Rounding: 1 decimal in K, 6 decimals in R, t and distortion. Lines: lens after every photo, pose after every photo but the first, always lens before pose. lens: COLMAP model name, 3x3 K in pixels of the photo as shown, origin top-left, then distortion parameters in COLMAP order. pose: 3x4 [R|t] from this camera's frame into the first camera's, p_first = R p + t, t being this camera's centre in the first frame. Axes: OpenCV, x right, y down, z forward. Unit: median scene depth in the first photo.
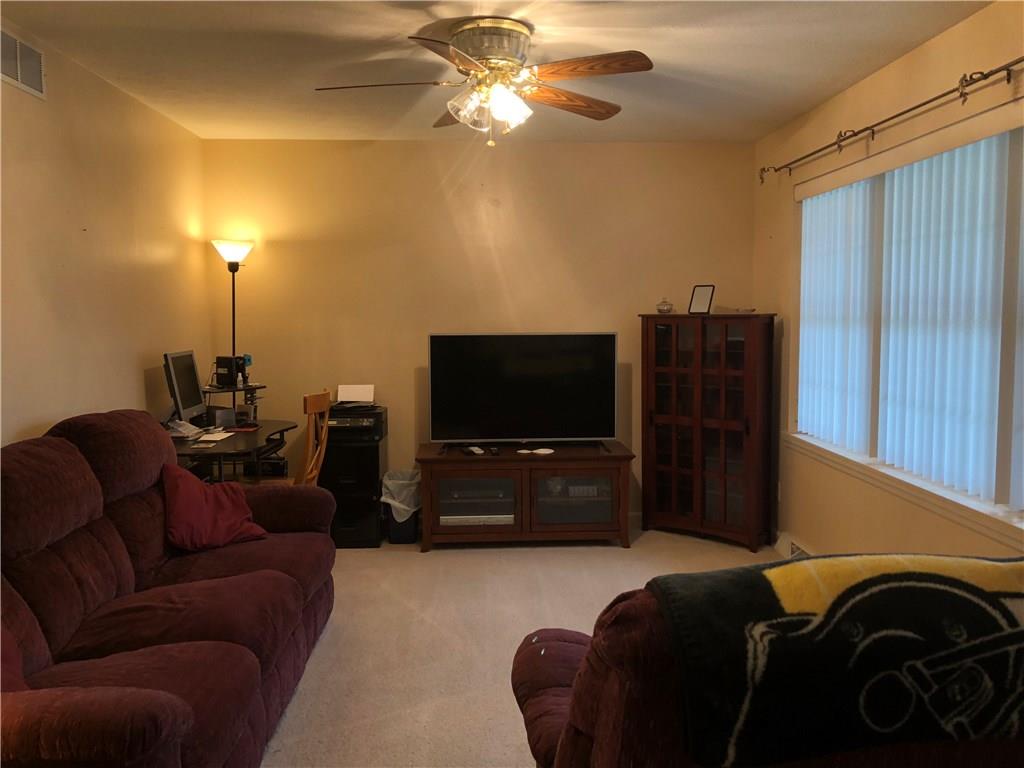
lens RADIAL K [[840.9, 0, 512.0], [0, 840.9, 384.0], [0, 0, 1]] dist [0.075973, -0.093420]
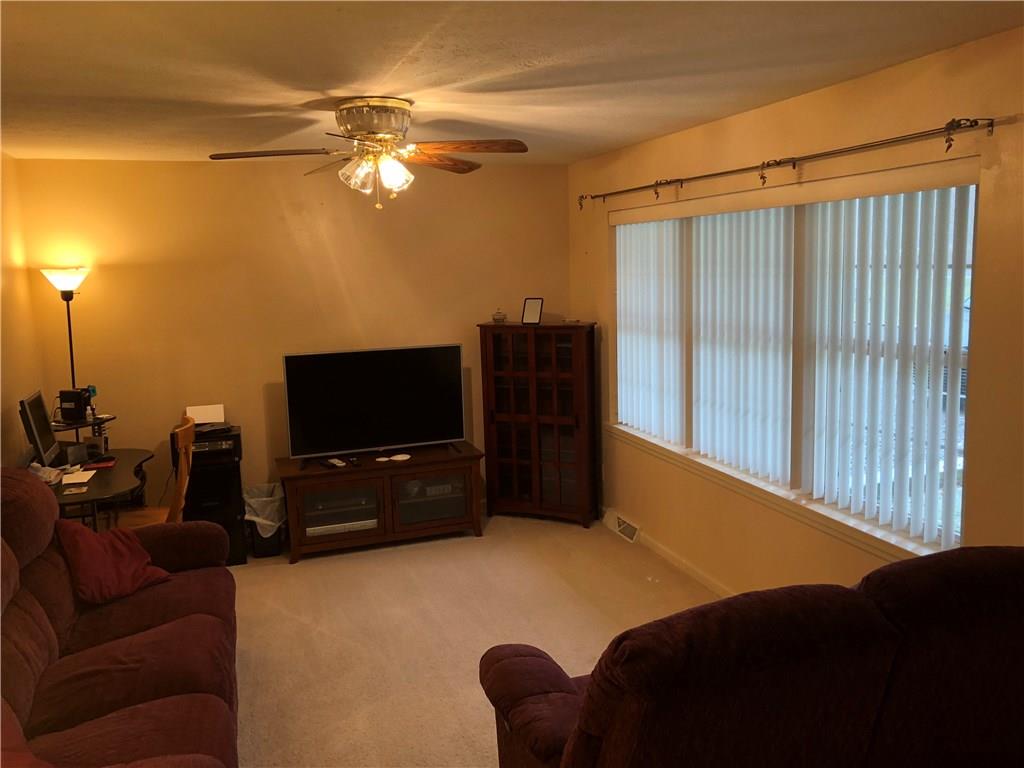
lens RADIAL K [[845.4, 0, 512.0], [0, 845.4, 384.0], [0, 0, 1]] dist [0.031335, -0.004162]
pose [[0.962086, -0.063837, 0.265172, -0.108691], [0.049951, 0.997020, 0.058790, -0.071885], [-0.268134, -0.043316, 0.962407, -0.077843]]
